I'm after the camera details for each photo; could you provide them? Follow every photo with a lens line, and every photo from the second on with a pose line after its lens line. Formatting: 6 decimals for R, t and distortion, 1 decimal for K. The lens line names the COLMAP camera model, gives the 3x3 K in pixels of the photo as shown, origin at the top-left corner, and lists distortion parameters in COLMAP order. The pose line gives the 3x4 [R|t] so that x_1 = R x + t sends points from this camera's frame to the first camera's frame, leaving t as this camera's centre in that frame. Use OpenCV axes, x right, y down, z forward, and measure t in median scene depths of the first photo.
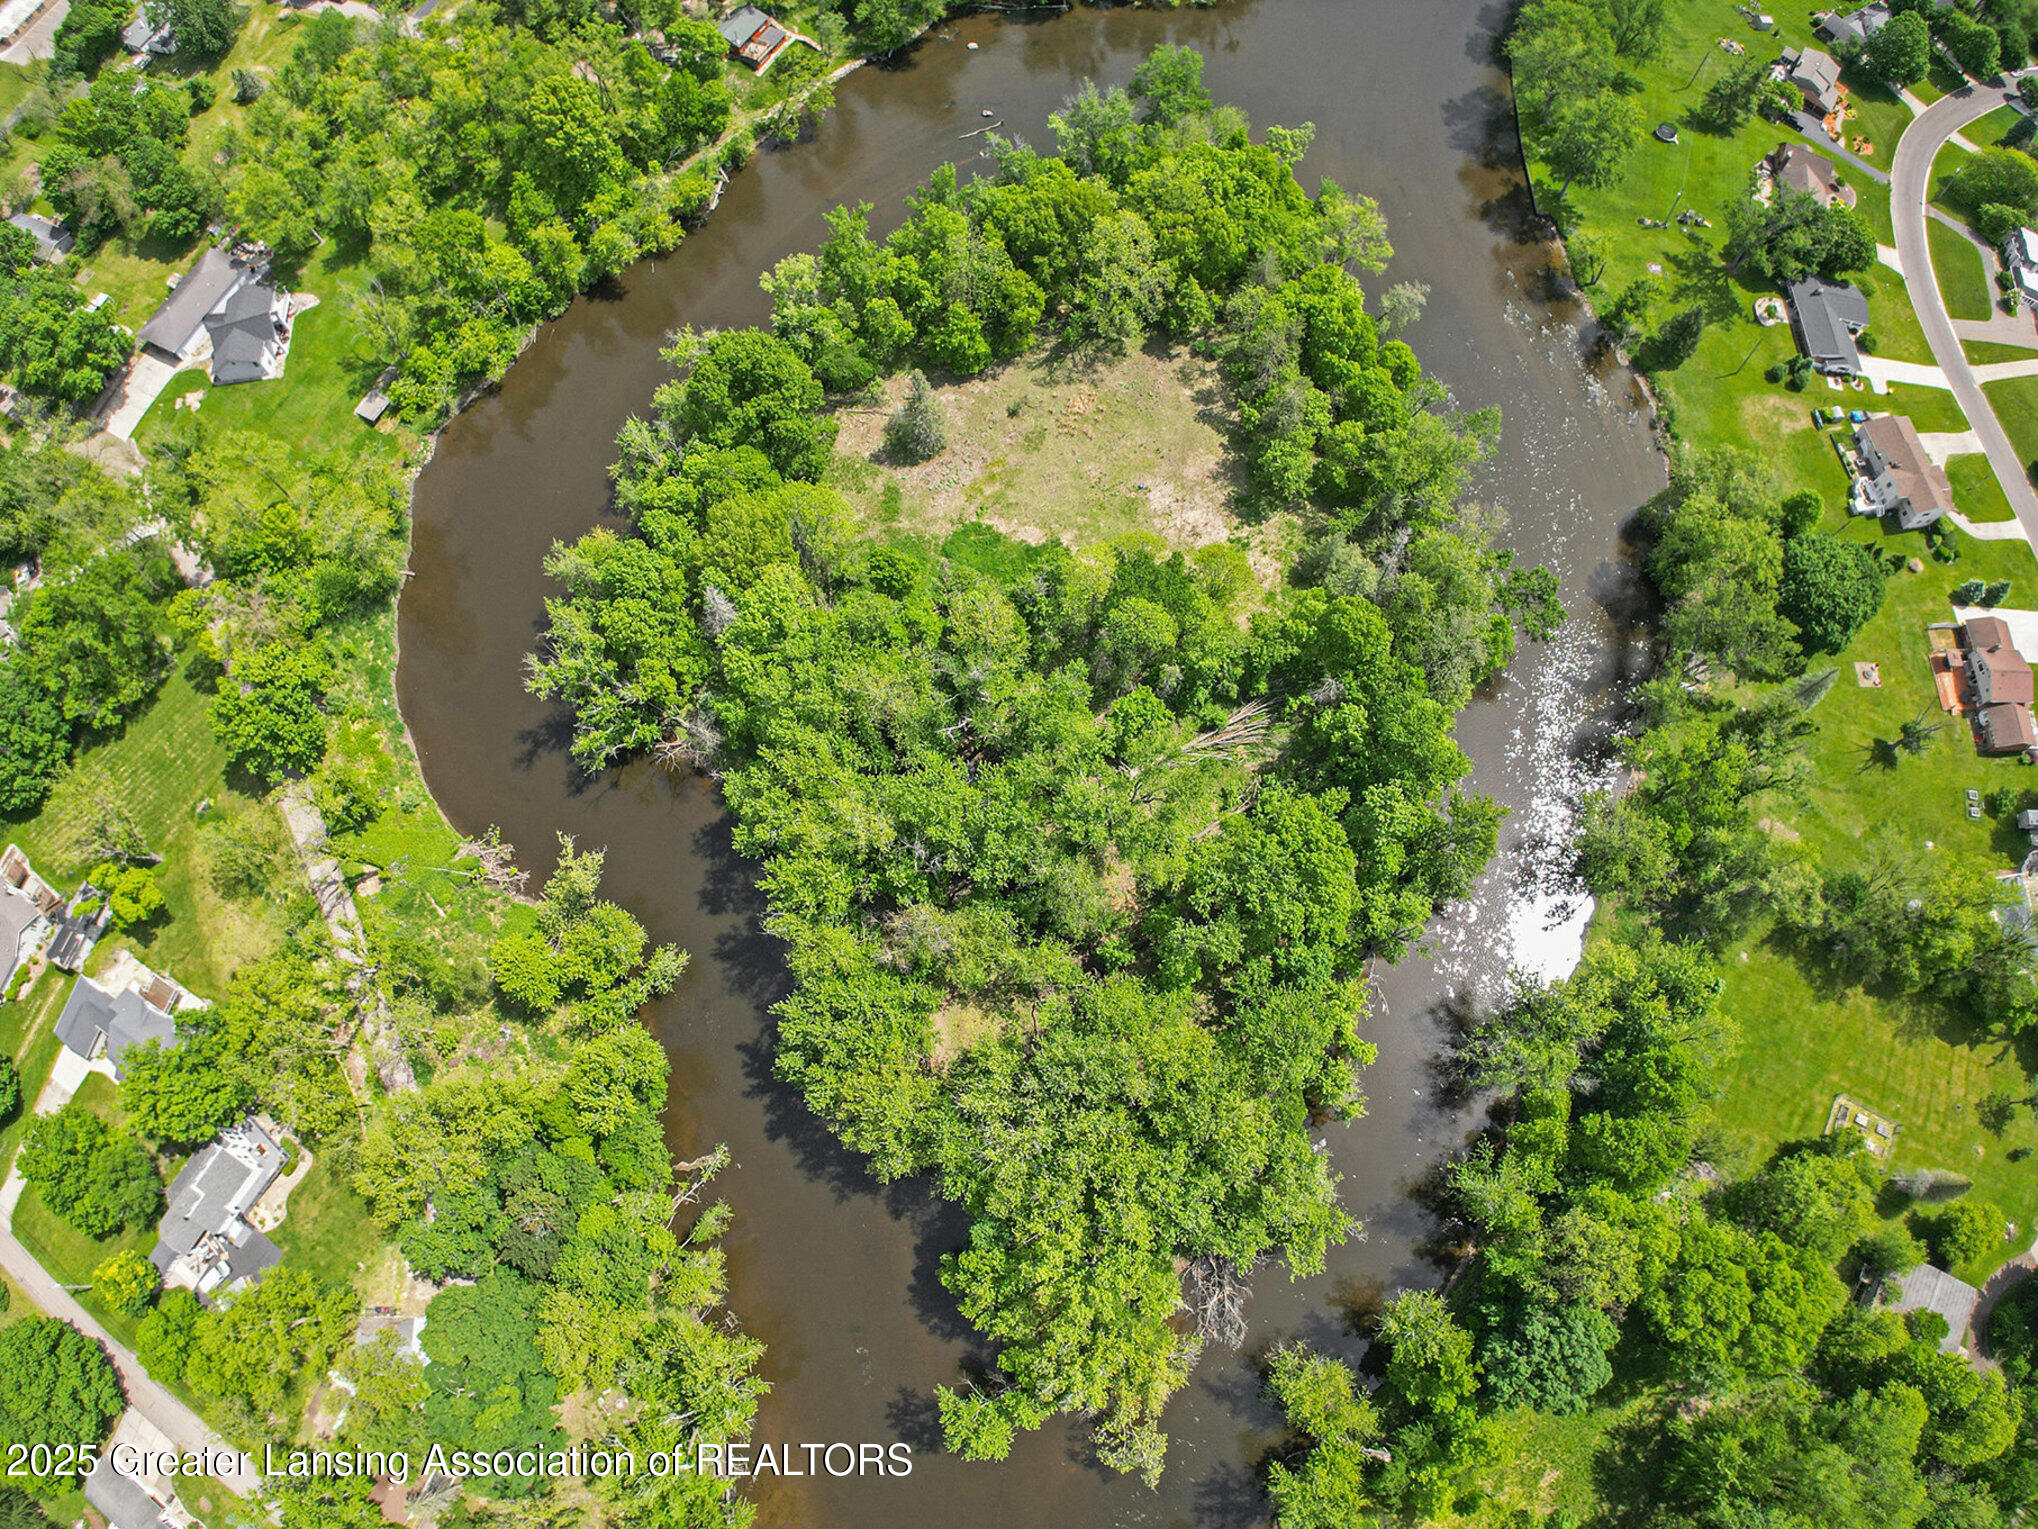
lens RADIAL K [[1212.4, 0, 1019.0], [0, 1212.4, 764.5], [0, 0, 1]] dist [-0.186218, 0.024995]
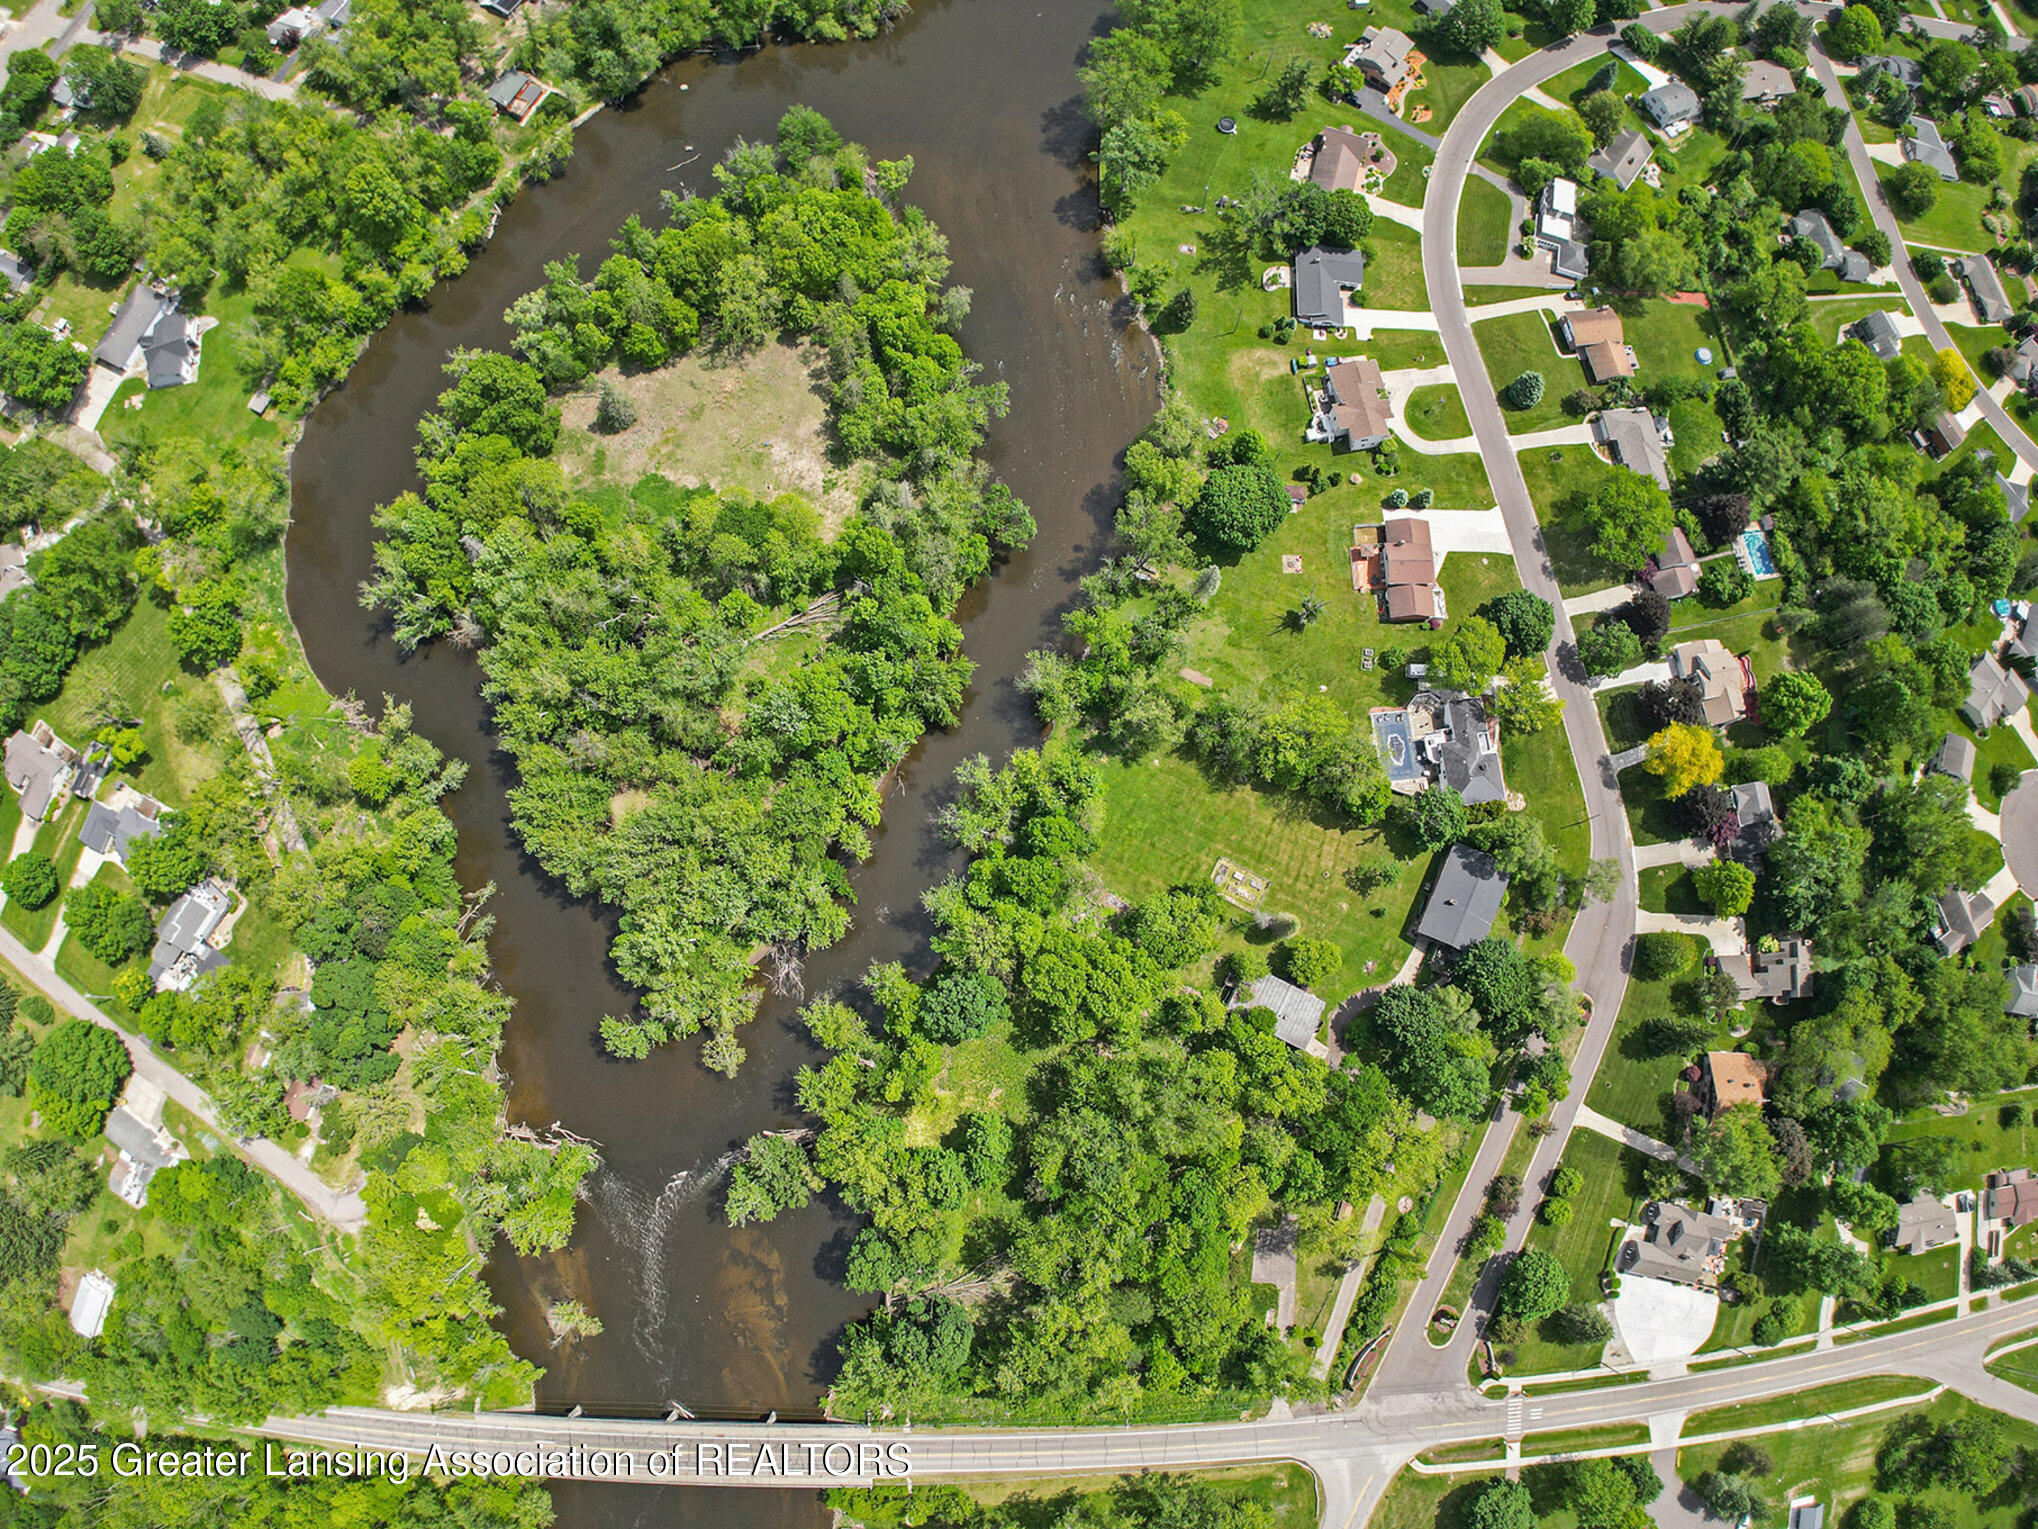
lens RADIAL K [[1212.4, 0, 1019.0], [0, 1212.4, 764.5], [0, 0, 1]] dist [-0.186218, 0.024995]
pose [[0.999369, -0.017930, 0.030661, 0.376383], [0.013358, 0.989588, 0.143307, -0.050857], [-0.032911, -0.142807, 0.989203, -0.523243]]
